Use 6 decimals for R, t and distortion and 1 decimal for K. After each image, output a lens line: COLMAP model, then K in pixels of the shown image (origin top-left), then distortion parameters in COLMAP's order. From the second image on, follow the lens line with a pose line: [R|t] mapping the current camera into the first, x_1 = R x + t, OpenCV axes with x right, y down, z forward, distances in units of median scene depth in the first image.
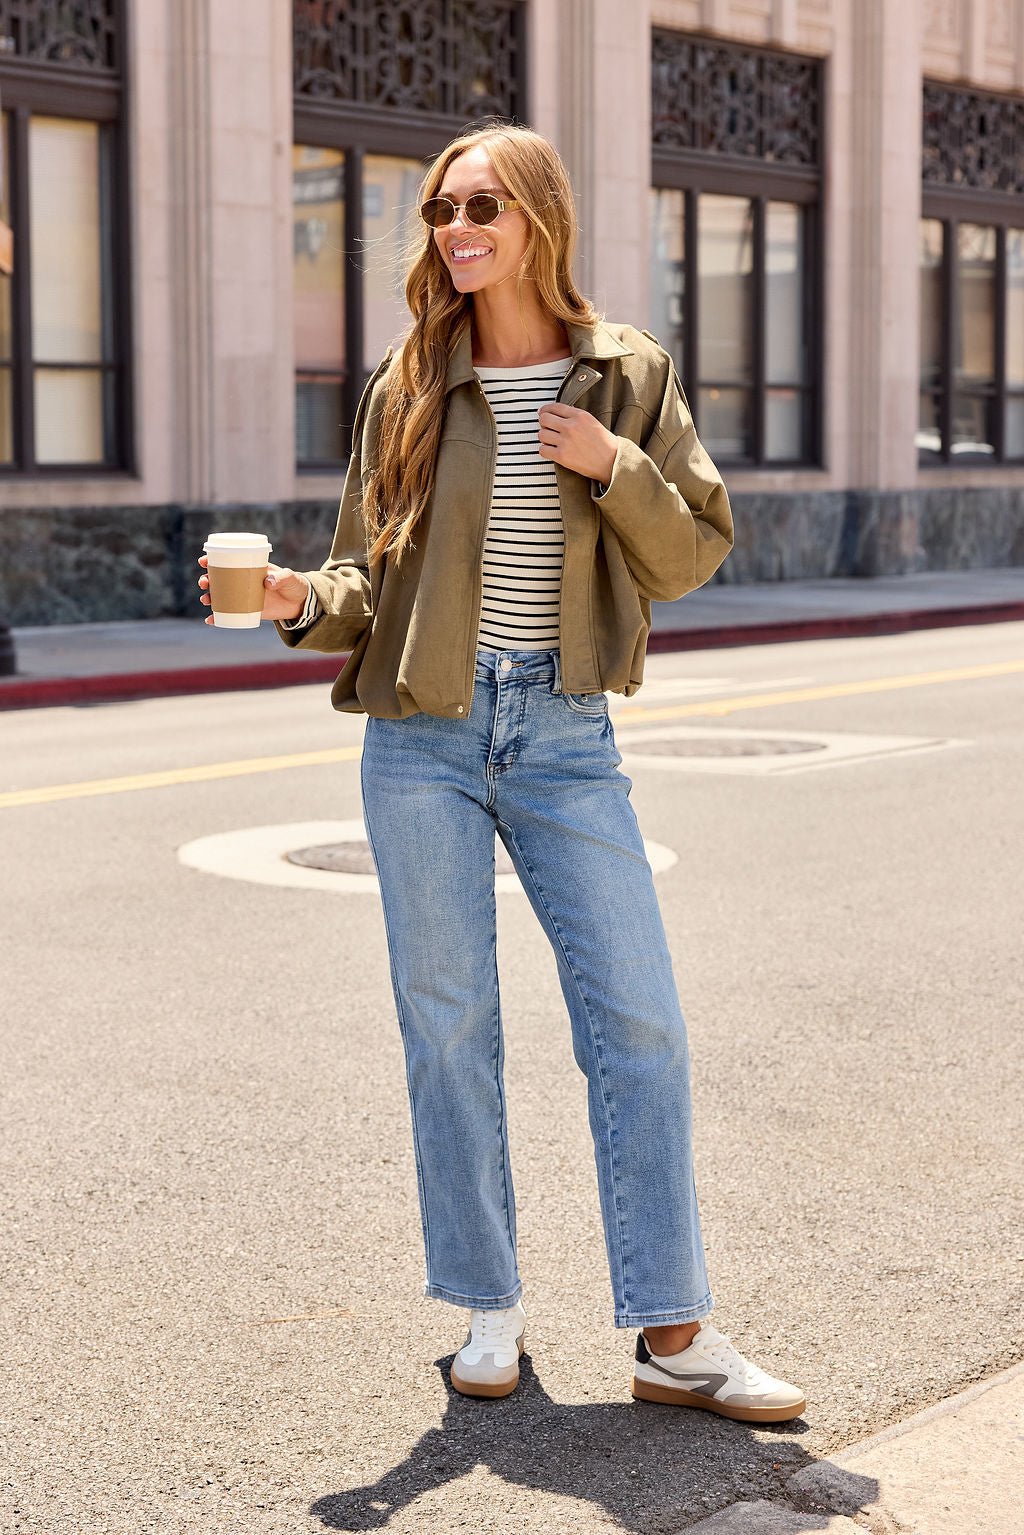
lens RADIAL K [[2815.5, 0, 463.0], [0, 2815.5, 794.4], [0, 0, 1]] dist [0.005182, 0.048760]
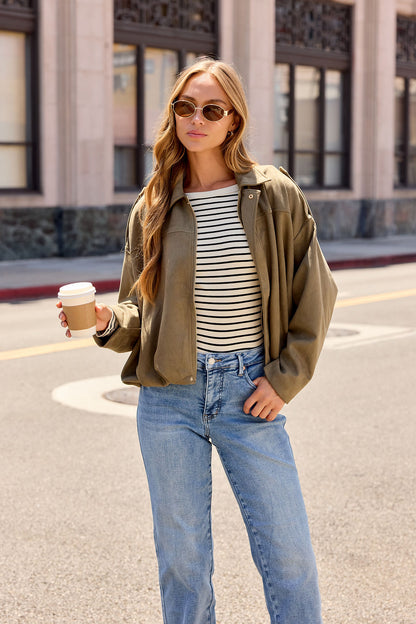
lens RADIAL K [[1188.2, 0, 178.8], [0, 1188.2, 312.0], [0, 0, 1]] dist [0.029086, -0.233639]
pose [[0.999953, 0.007113, -0.006656, -0.002415], [-0.007096, 0.999971, 0.002599, -0.046070], [0.006674, -0.002551, 0.999974, 0.134391]]
